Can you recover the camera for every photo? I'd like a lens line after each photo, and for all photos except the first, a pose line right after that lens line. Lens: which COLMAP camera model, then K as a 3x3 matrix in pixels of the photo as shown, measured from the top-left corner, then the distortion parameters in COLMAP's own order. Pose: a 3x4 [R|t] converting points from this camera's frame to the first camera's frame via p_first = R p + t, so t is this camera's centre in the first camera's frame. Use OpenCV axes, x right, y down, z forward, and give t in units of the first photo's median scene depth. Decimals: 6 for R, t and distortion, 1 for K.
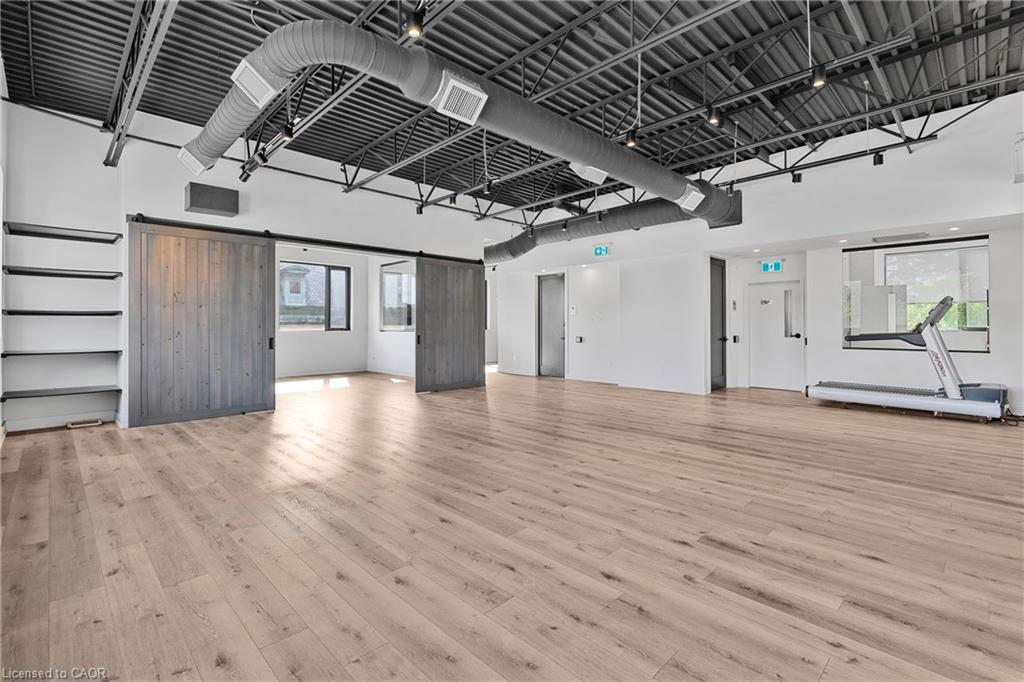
lens RADIAL K [[466.4, 0, 531.7], [0, 466.4, 321.5], [0, 0, 1]] dist [0.008804, 0.000134]
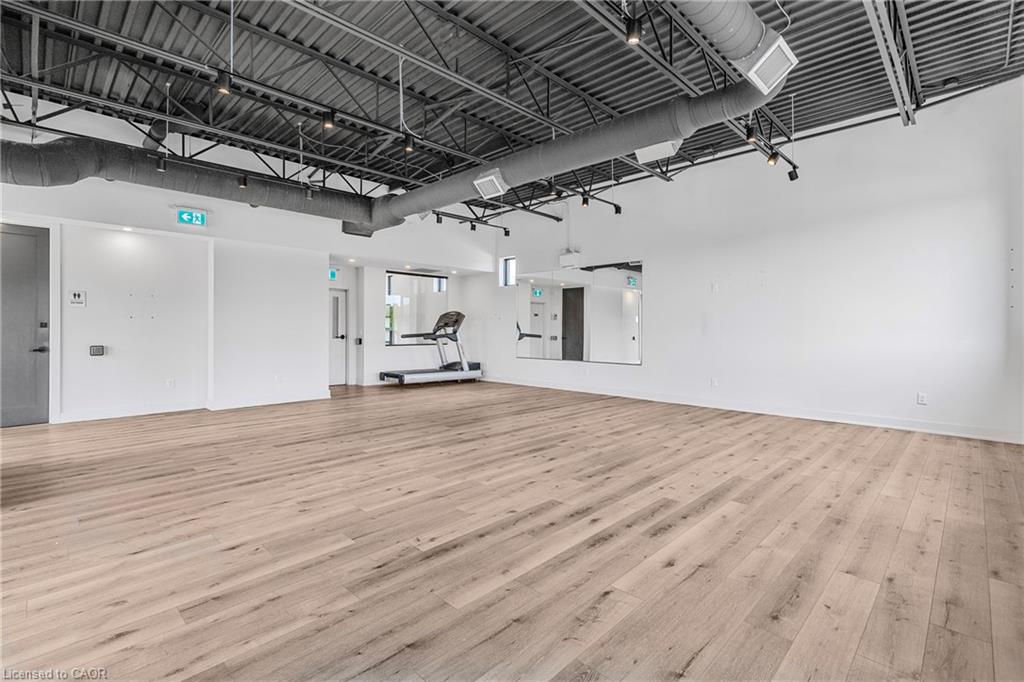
lens RADIAL K [[466.4, 0, 510.4], [0, 466.4, 325.4], [0, 0, 1]] dist [0.008804, 0.000134]
pose [[0.008146, 0.009773, 0.999919, -1.276791], [-0.014410, 0.999850, -0.009655, 0.014742], [-0.999863, -0.014330, 0.008286, 1.260412]]
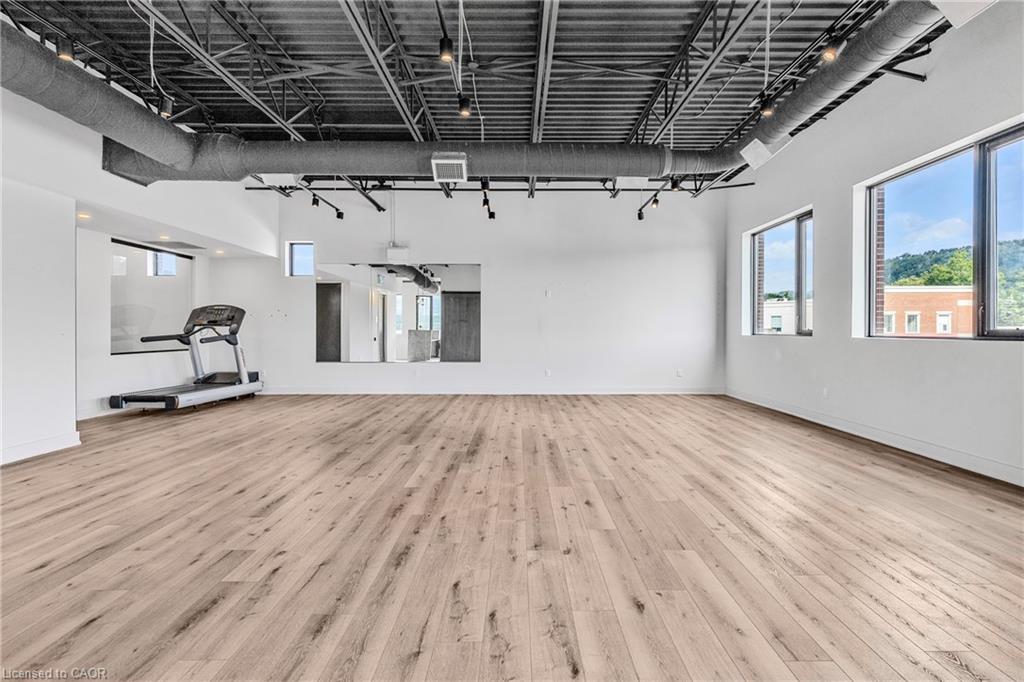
lens RADIAL K [[466.4, 0, 509.7], [0, 466.4, 335.6], [0, 0, 1]] dist [0.008804, 0.000134]
pose [[-0.696777, -0.007114, 0.717252, -0.882725], [-0.008705, 0.999961, 0.001461, 0.030142], [-0.717235, -0.005226, -0.696812, 2.122423]]
